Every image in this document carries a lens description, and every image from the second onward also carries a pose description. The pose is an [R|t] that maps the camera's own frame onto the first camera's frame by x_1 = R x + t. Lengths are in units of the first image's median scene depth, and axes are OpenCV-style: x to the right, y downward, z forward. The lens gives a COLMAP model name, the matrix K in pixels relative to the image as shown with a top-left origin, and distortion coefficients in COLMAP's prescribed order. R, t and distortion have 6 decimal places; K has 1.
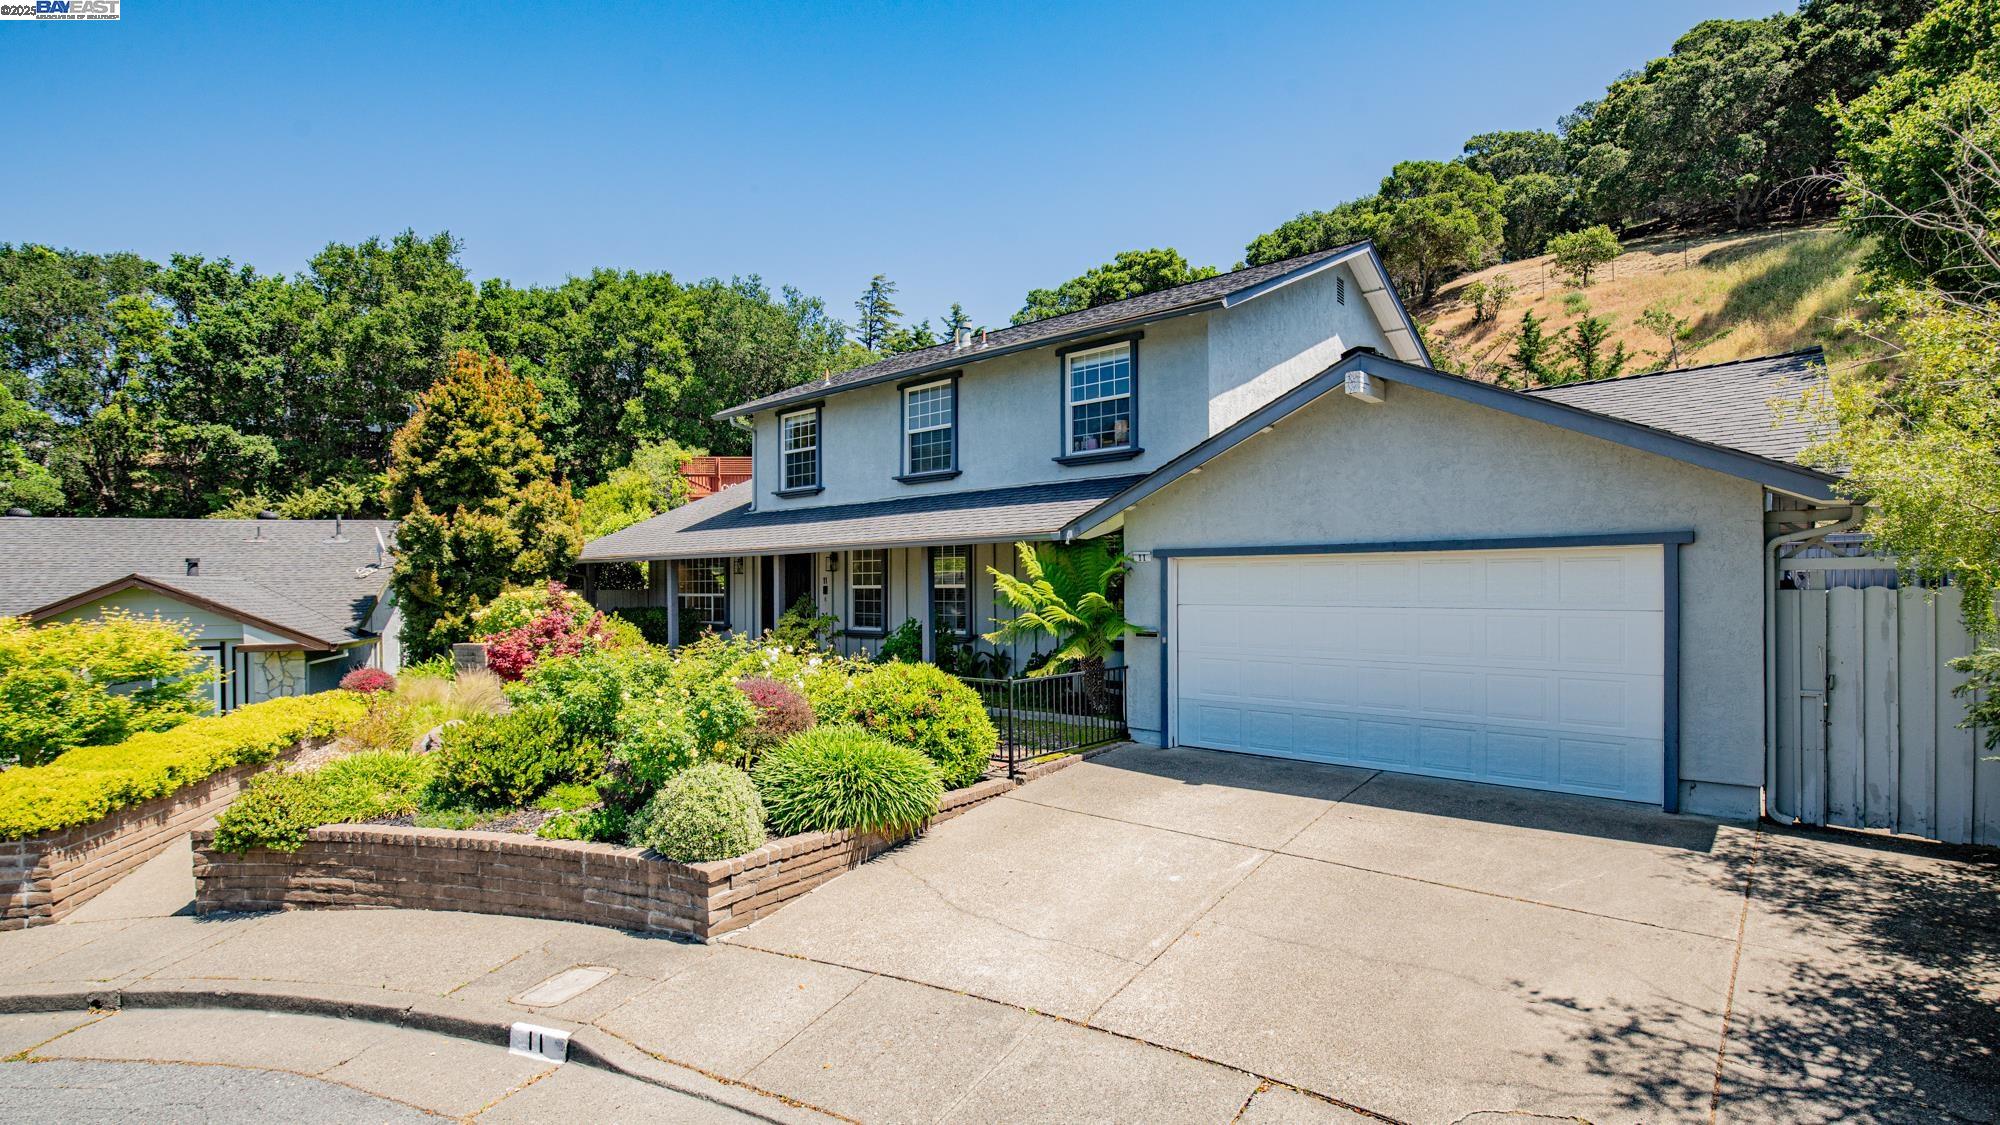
lens RADIAL K [[911.9, 0, 1000.0], [0, 911.9, 562.5], [0, 0, 1]] dist [-0.028322, 0.000070]
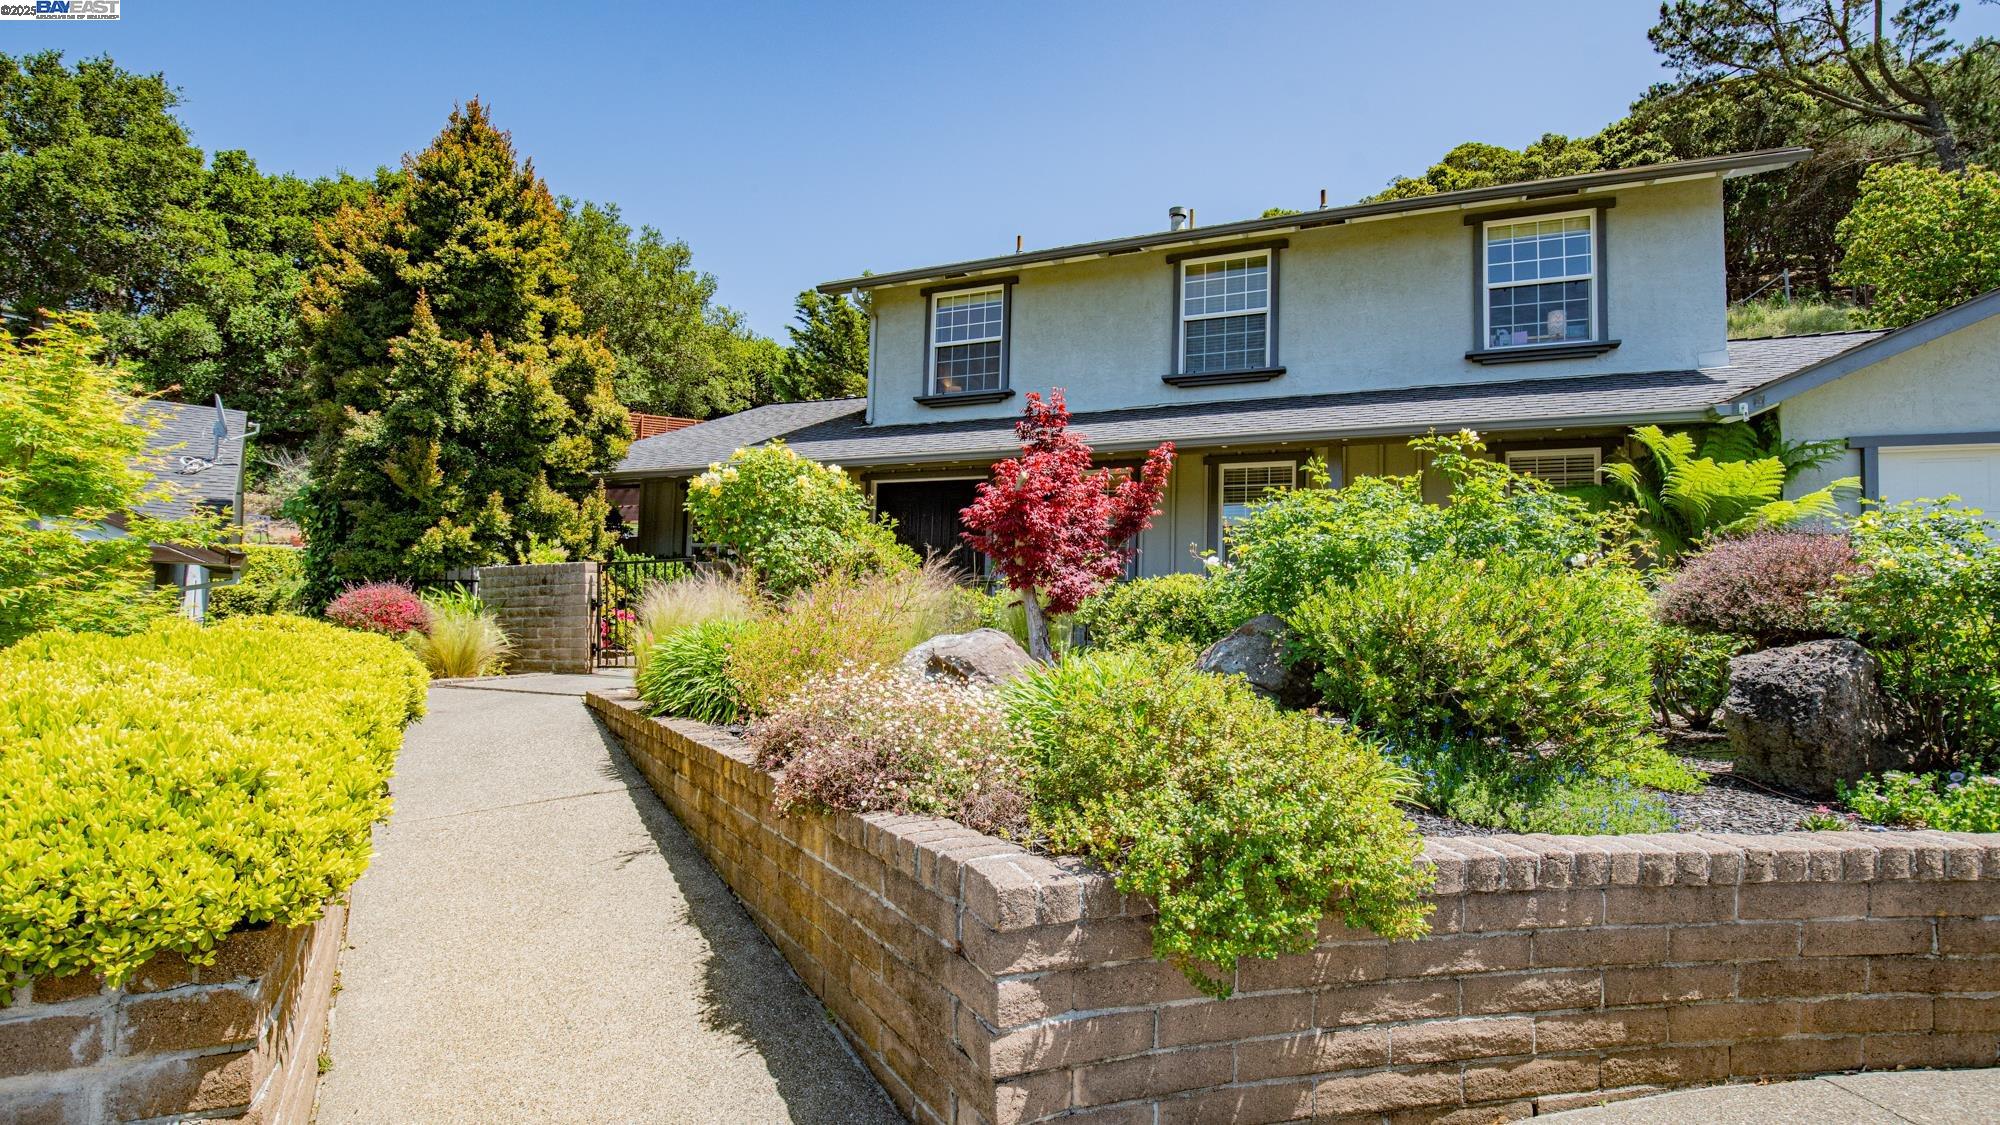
lens RADIAL K [[937.8, 0, 1000.0], [0, 937.8, 562.5], [0, 0, 1]] dist [-0.056841, 0.017688]
pose [[0.953662, 0.058124, 0.295212, -0.447060], [-0.043267, 0.997458, -0.056616, 0.101461], [-0.297753, 0.041220, 0.953753, 0.337126]]
